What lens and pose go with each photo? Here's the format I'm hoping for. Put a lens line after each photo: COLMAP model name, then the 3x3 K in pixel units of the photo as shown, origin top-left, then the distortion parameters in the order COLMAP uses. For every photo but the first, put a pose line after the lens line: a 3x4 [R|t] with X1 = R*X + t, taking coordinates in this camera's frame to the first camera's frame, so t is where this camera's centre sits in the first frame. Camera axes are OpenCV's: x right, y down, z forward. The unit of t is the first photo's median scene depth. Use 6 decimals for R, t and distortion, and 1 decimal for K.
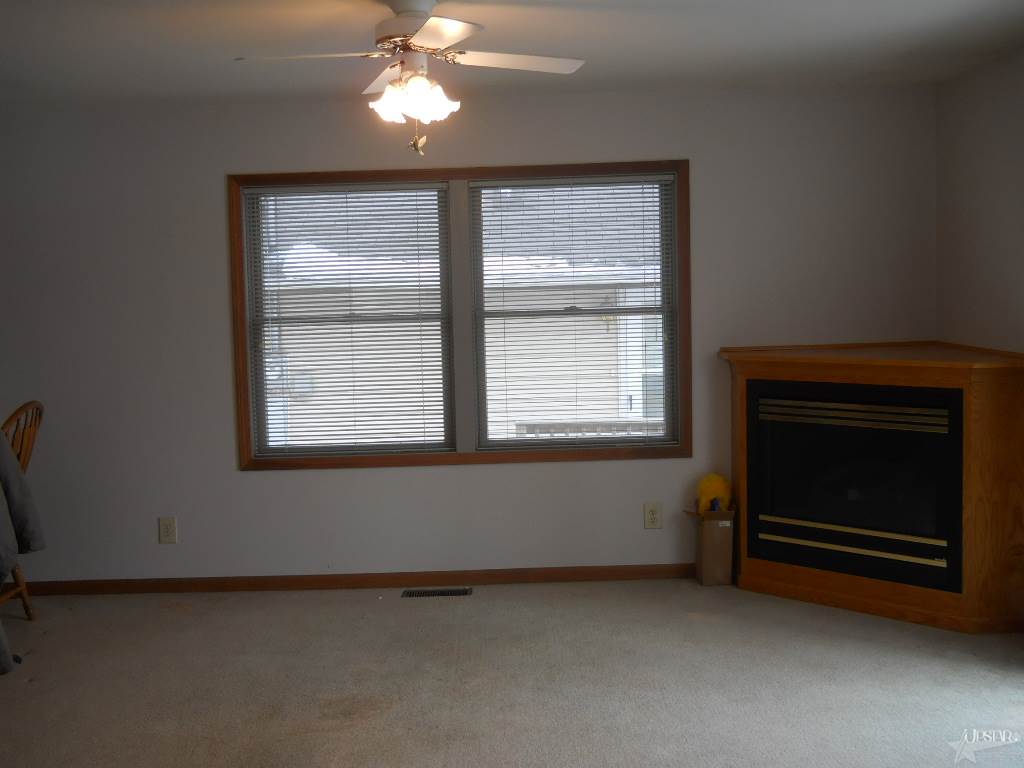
lens RADIAL K [[1150.3, 0, 512.0], [0, 1150.3, 384.0], [0, 0, 1]] dist [-0.006255, -0.010919]
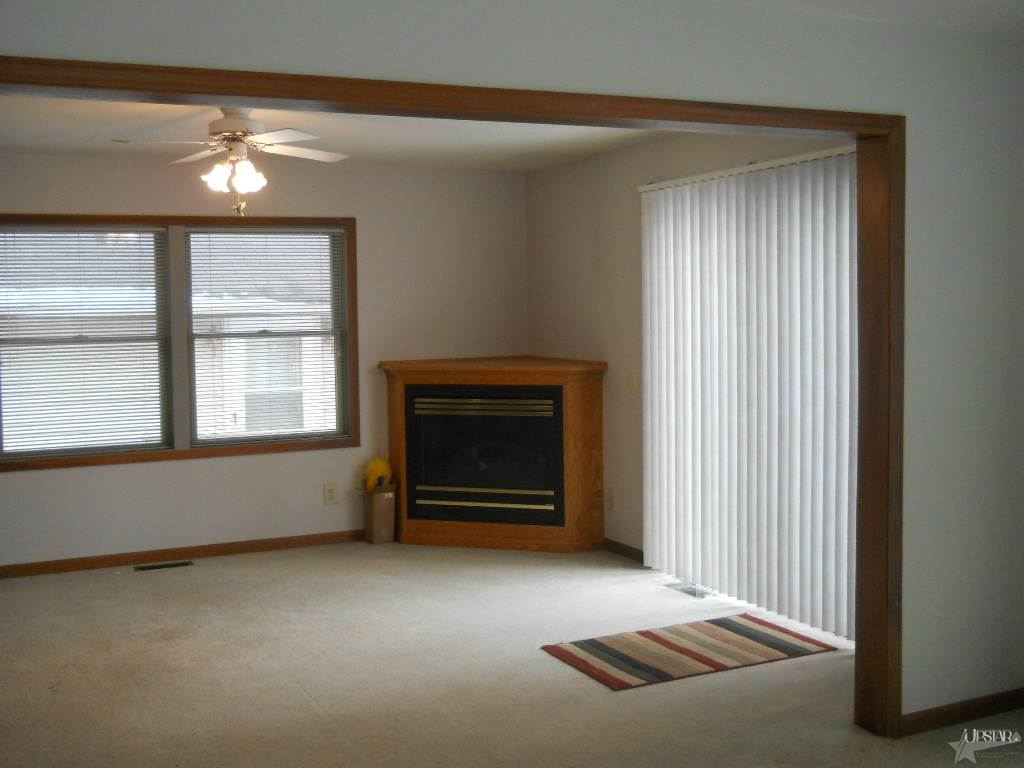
lens RADIAL K [[1150.3, 0, 512.0], [0, 1150.3, 384.0], [0, 0, 1]] dist [-0.006255, -0.010919]
pose [[0.905321, -0.016298, 0.424415, -0.242344], [0.029275, 0.999281, -0.024074, 0.030404], [-0.423718, 0.034219, 0.905148, -0.251731]]
